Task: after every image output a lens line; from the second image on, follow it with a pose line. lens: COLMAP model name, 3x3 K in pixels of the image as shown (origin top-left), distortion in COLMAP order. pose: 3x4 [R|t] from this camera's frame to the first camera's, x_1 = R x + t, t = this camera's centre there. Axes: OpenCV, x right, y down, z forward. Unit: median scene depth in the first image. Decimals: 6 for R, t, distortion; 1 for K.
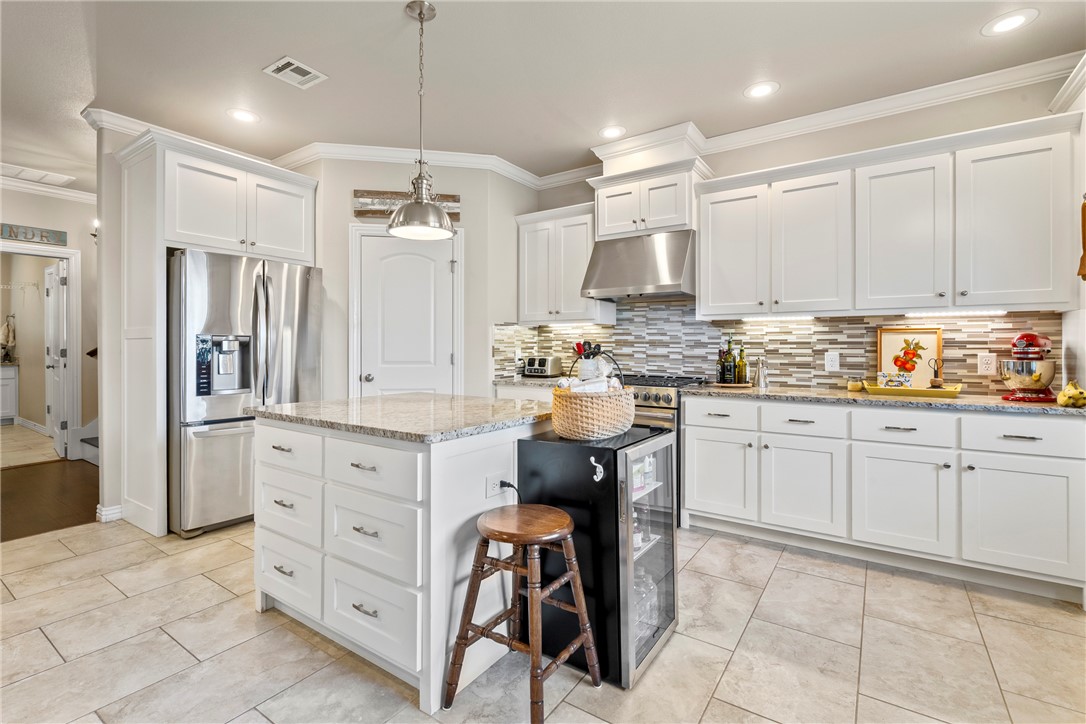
lens RADIAL K [[494.8, 0, 544.1], [0, 494.8, 347.8], [0, 0, 1]] dist [-0.004184, 0.000347]
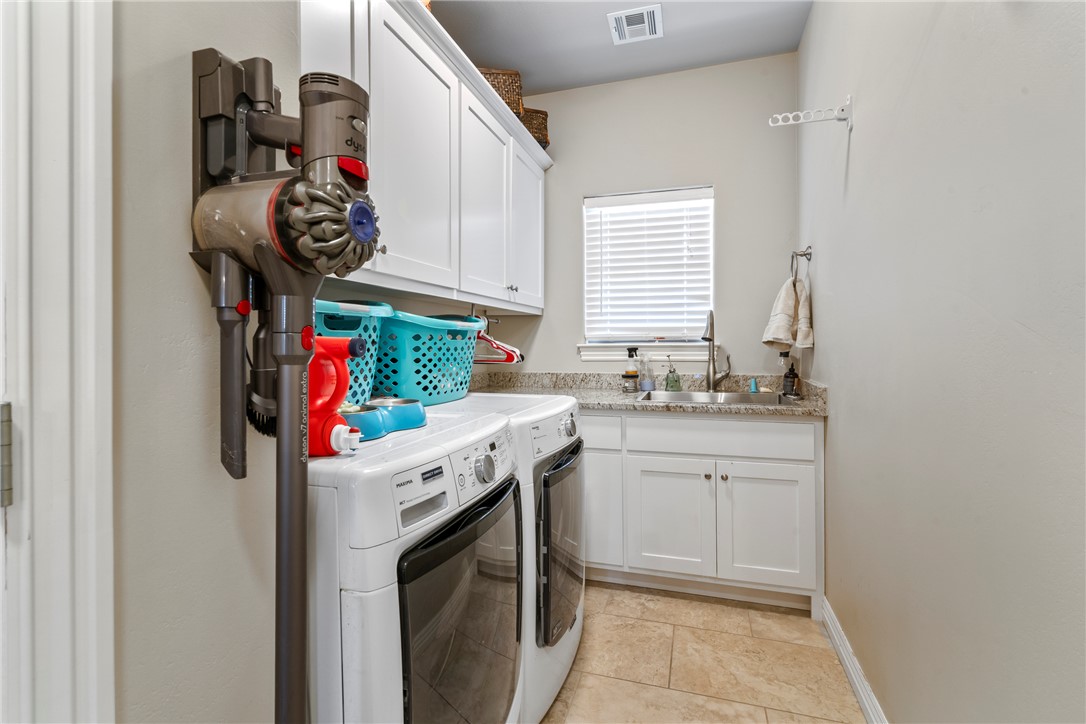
lens RADIAL K [[494.8, 0, 544.5], [0, 494.8, 354.3], [0, 0, 1]] dist [-0.004184, 0.000347]
pose [[0.285519, 0.002806, -0.958369, -0.829547], [0.001944, 0.999992, 0.003507, -0.001315], [0.958371, -0.002865, 0.285512, 0.754700]]
